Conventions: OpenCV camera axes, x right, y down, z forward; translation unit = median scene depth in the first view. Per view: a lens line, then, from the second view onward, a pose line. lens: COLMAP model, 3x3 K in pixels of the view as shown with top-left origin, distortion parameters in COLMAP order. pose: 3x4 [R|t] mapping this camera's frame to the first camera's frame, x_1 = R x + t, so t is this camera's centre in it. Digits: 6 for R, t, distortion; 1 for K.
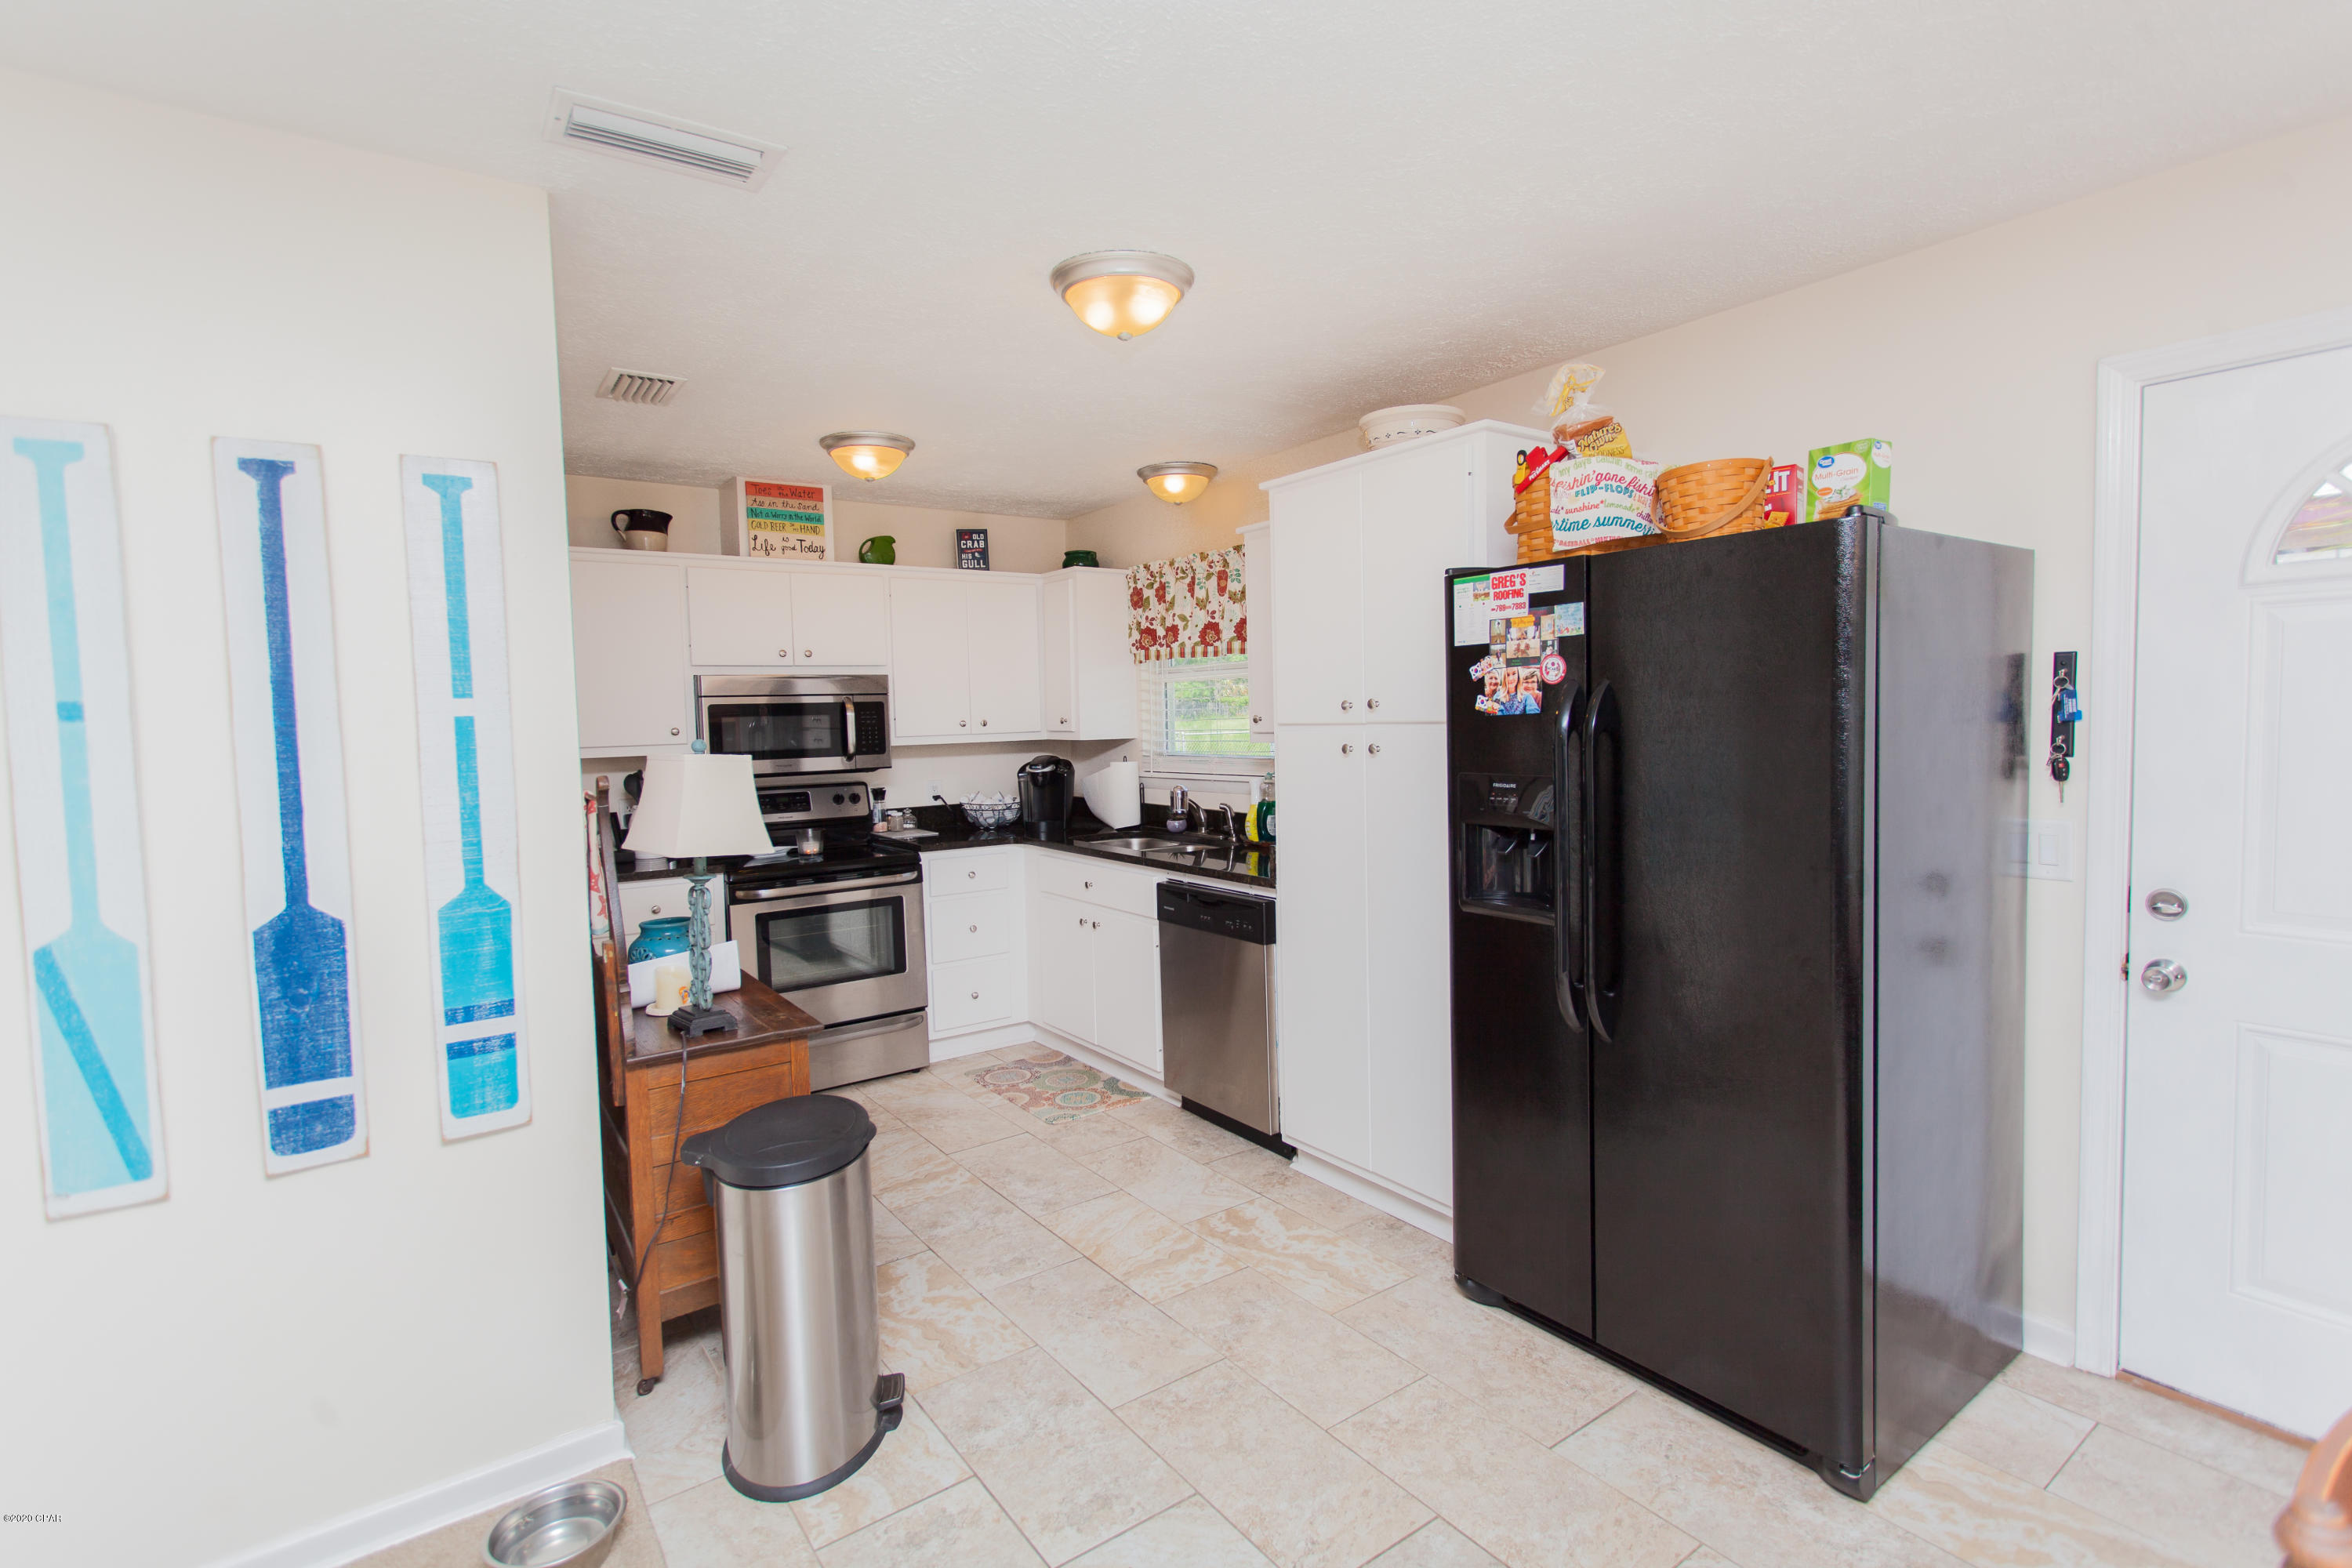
lens RADIAL K [[1111.3, 0, 1179.8], [0, 1111.3, 786.7], [0, 0, 1]] dist [0.001585, 0.003115]
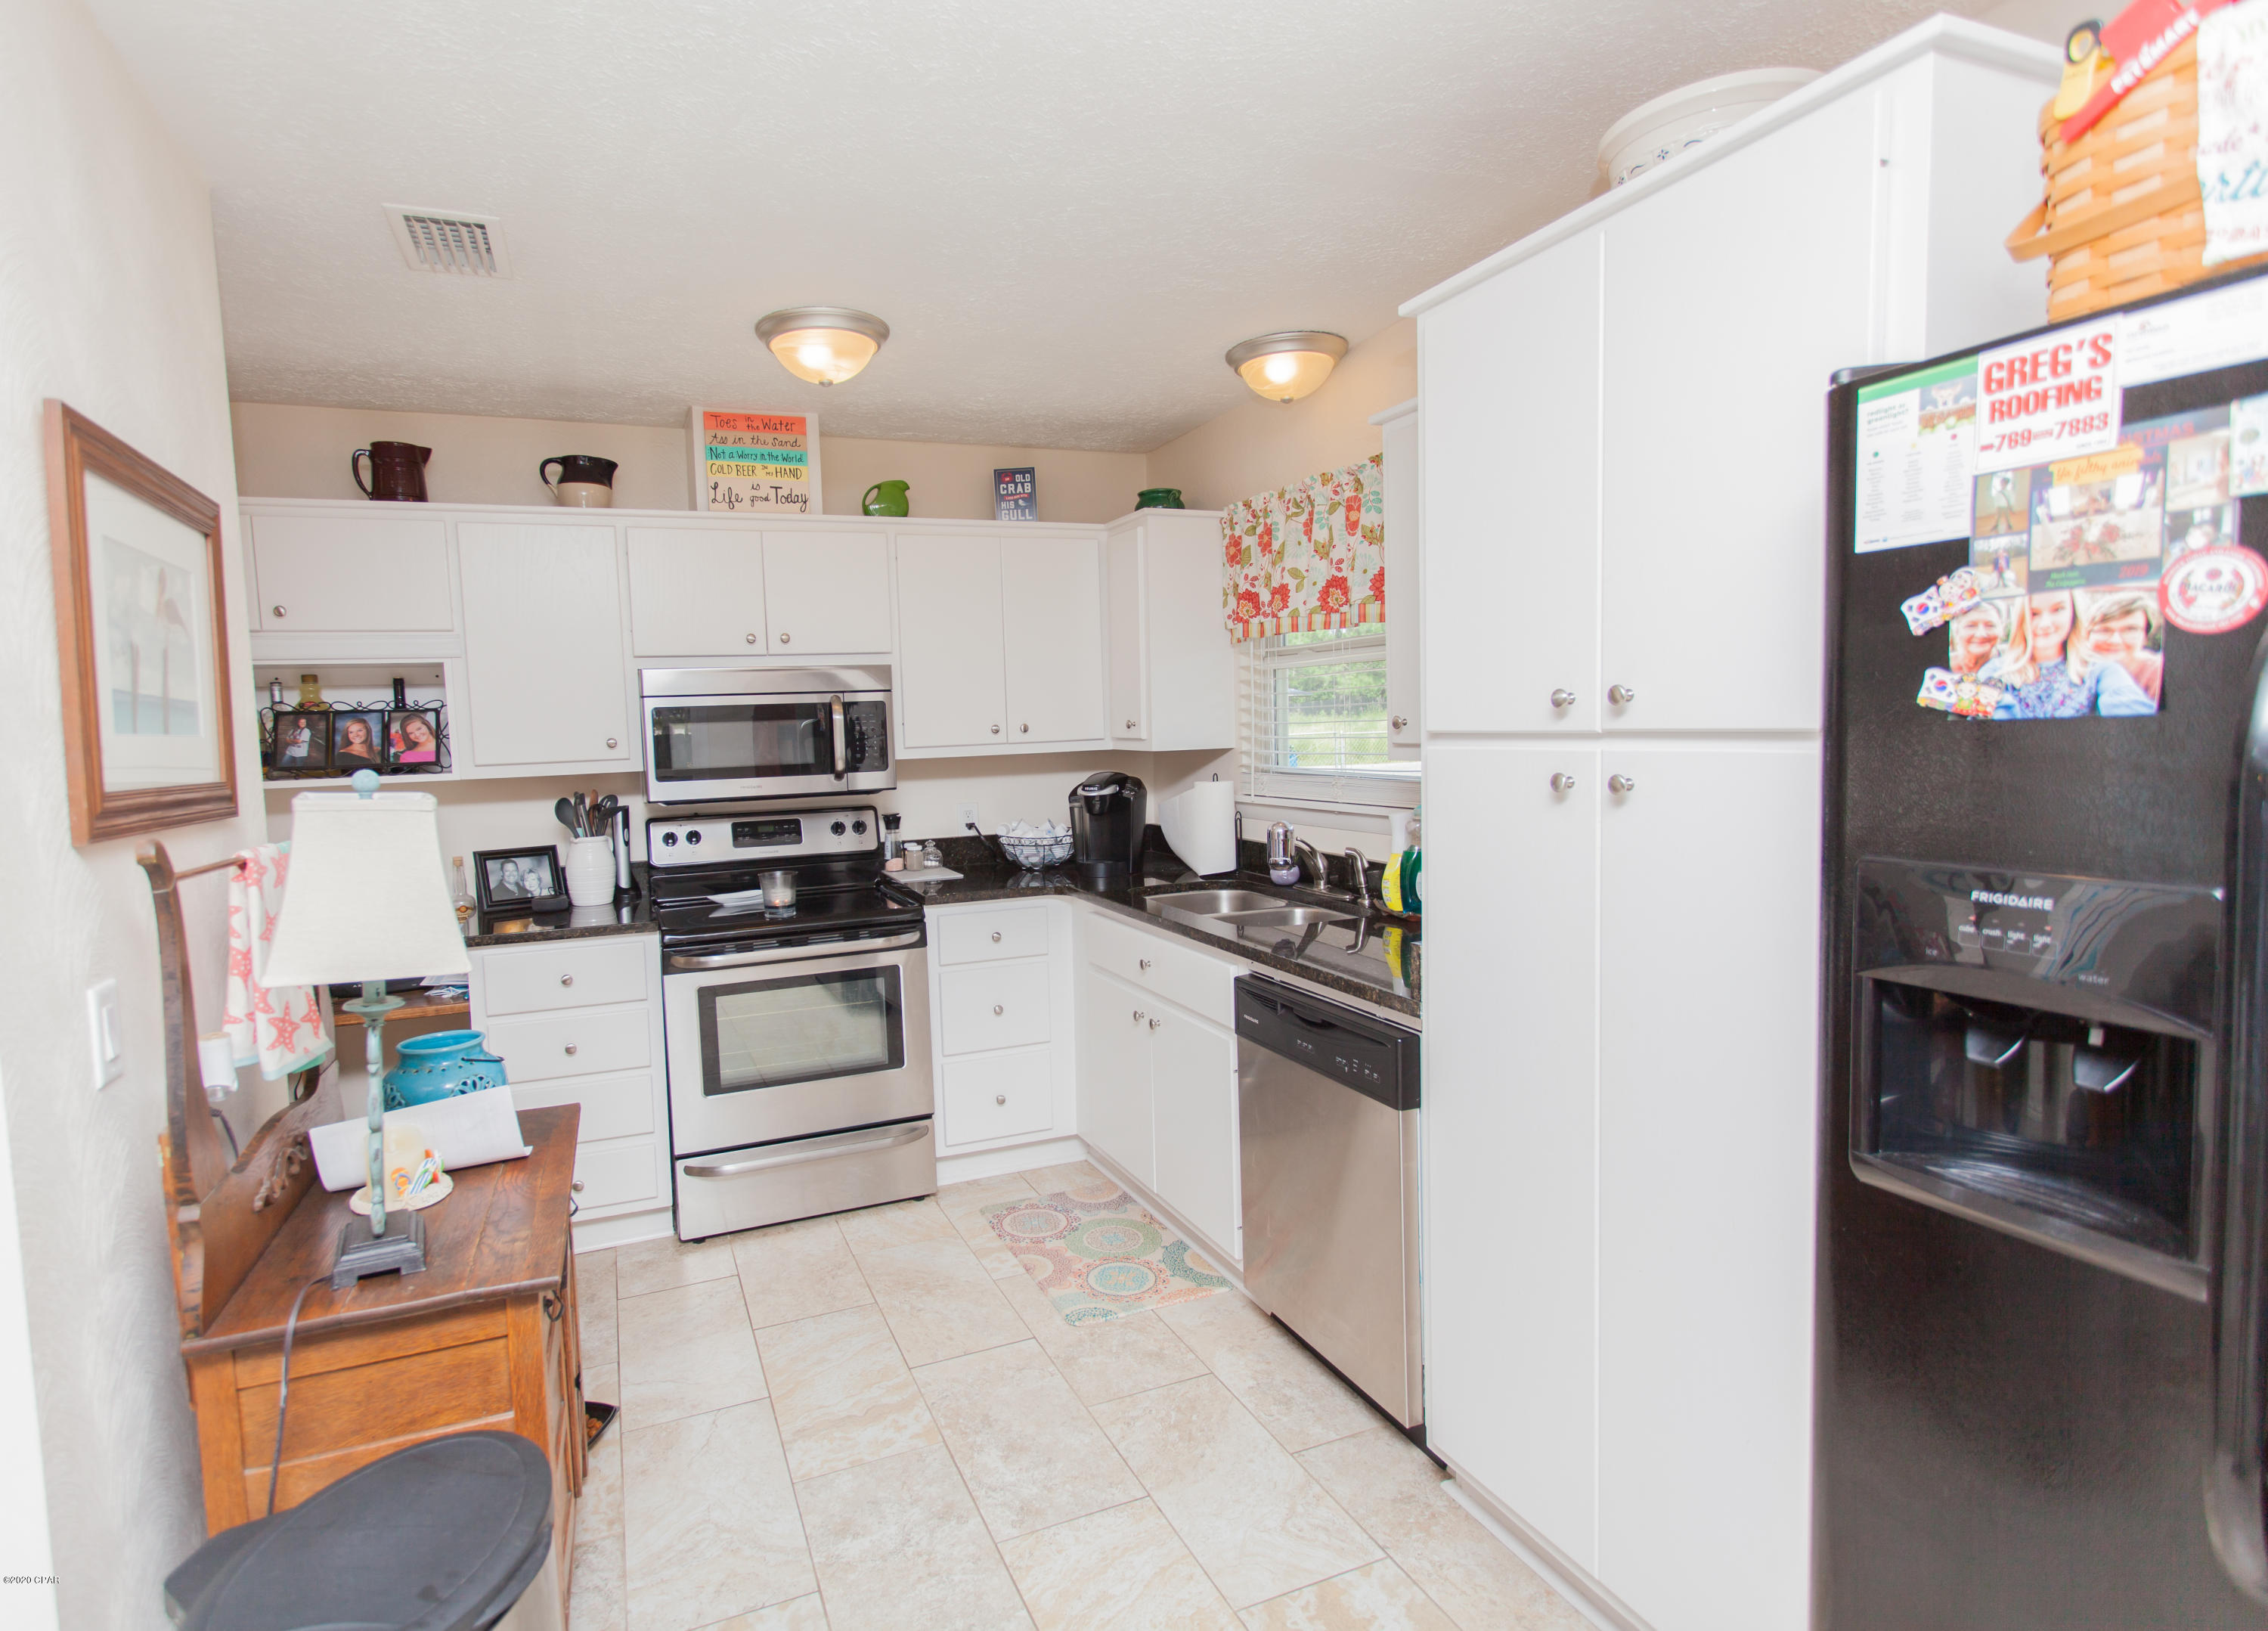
lens RADIAL K [[1174.8, 0, 1041.8], [0, 1174.8, 811.2], [0, 0, 1]] dist [0.006816, 0.001641]
pose [[0.968475, 0.013258, -0.248756, 0.035891], [-0.008616, 0.999768, 0.019741, -0.020255], [0.248960, -0.016975, 0.968365, 0.278697]]
